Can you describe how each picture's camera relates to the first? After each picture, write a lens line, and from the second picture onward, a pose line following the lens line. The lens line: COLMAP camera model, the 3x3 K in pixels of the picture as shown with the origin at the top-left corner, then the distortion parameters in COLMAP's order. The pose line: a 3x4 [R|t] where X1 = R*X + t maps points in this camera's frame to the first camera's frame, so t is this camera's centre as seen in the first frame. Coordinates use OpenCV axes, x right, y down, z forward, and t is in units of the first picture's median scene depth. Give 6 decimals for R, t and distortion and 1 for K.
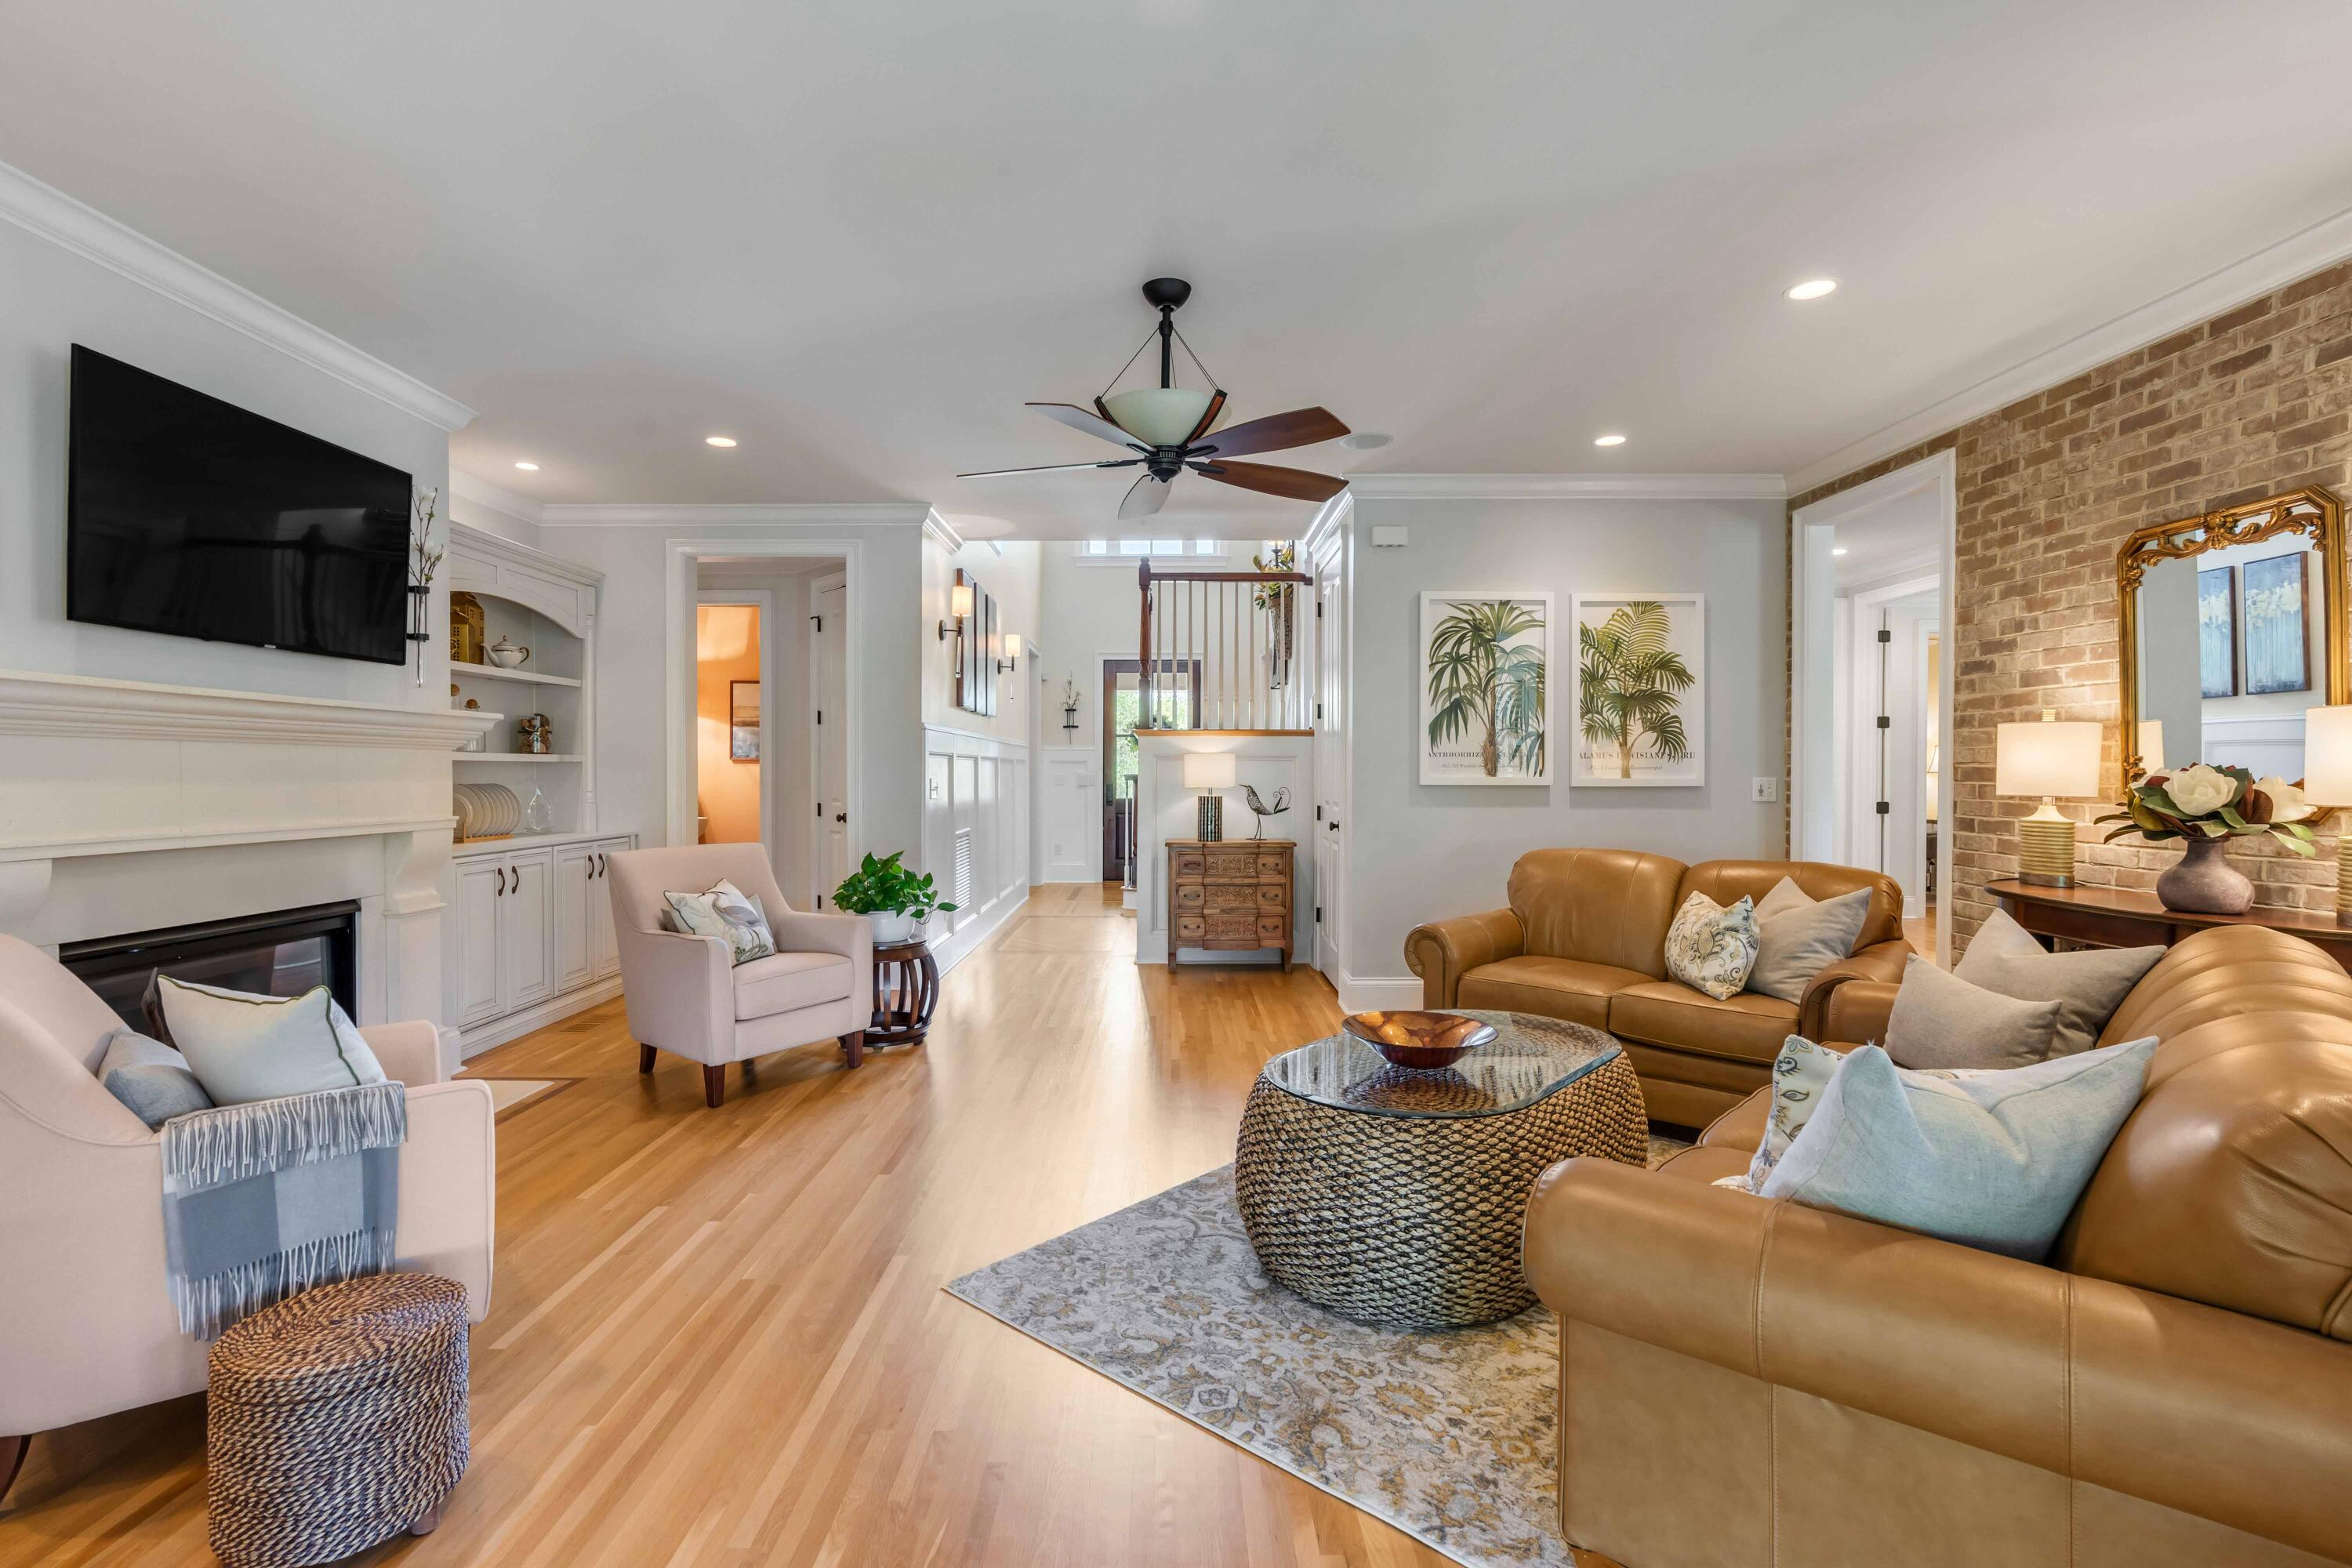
lens RADIAL K [[1121.0, 0, 1194.1], [0, 1121.0, 784.9], [0, 0, 1]] dist [-0.003220, 0.004950]
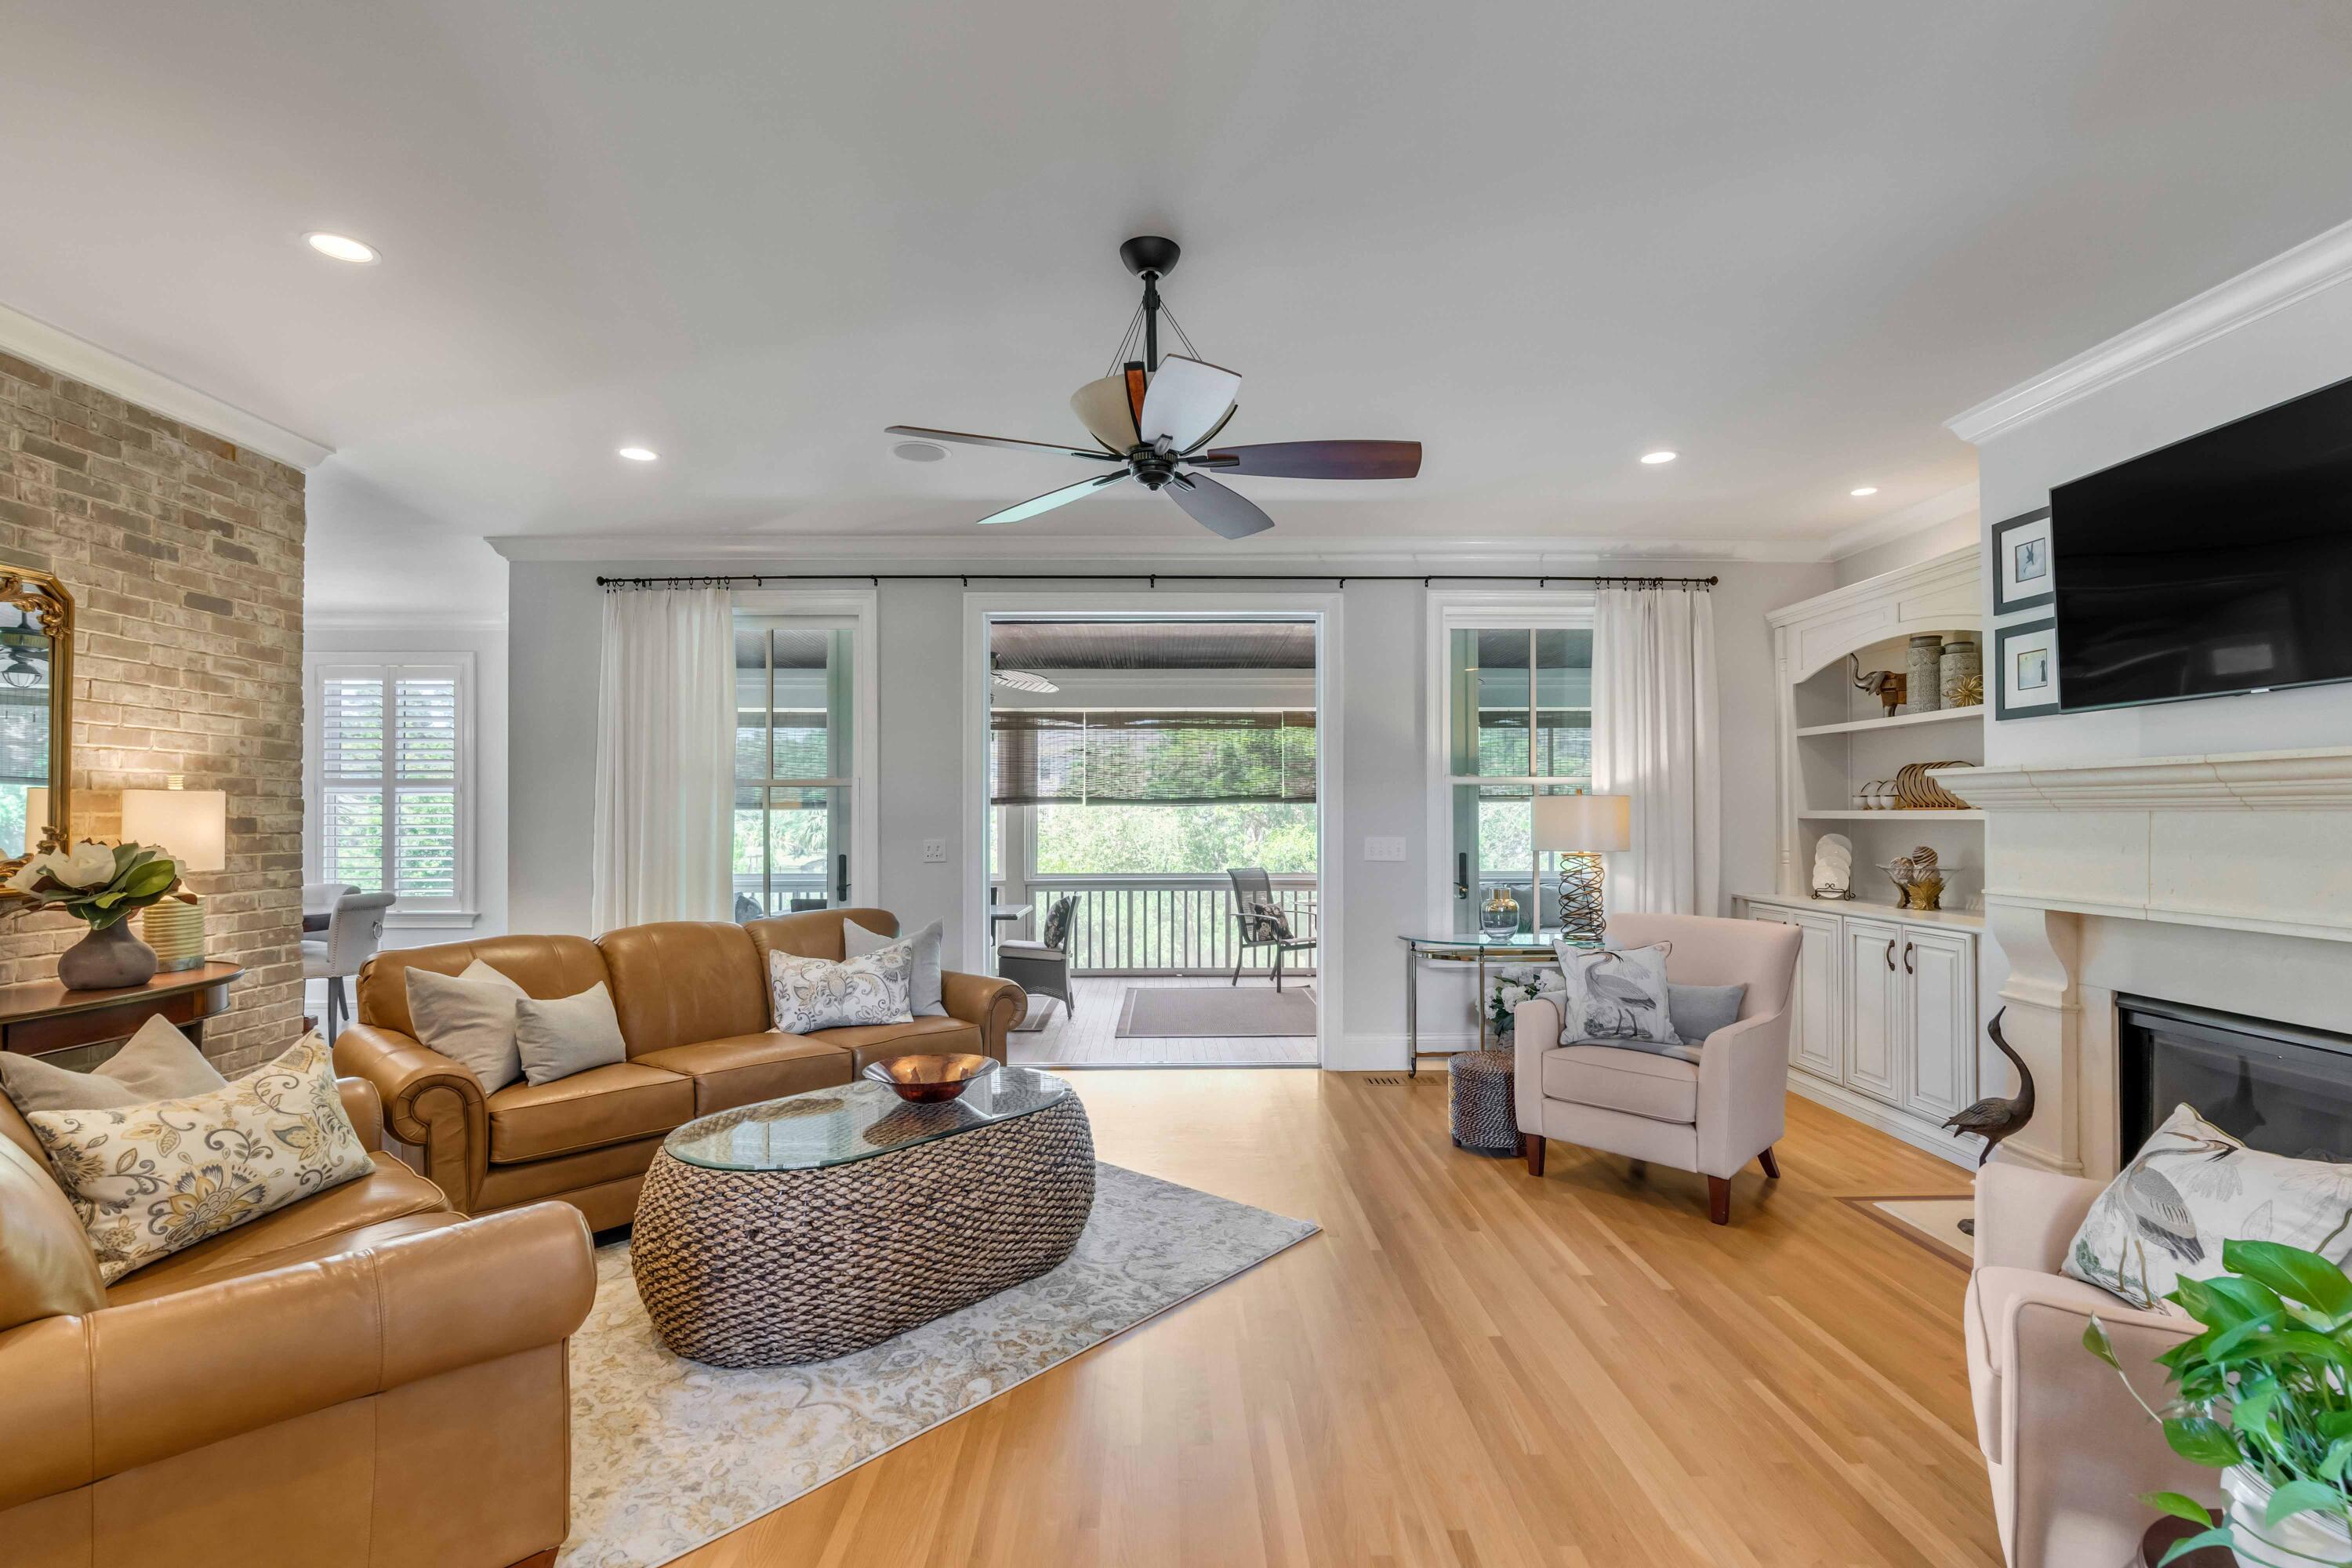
lens RADIAL K [[1081.0, 0, 1206.1], [0, 1081.0, 803.9], [0, 0, 1]] dist [-0.002853, 0.001343]
pose [[-0.999783, 0.001535, -0.020765, -0.042130], [0.001527, 0.999999, 0.000386, -0.036635], [0.020766, 0.000355, -0.999784, 1.485567]]
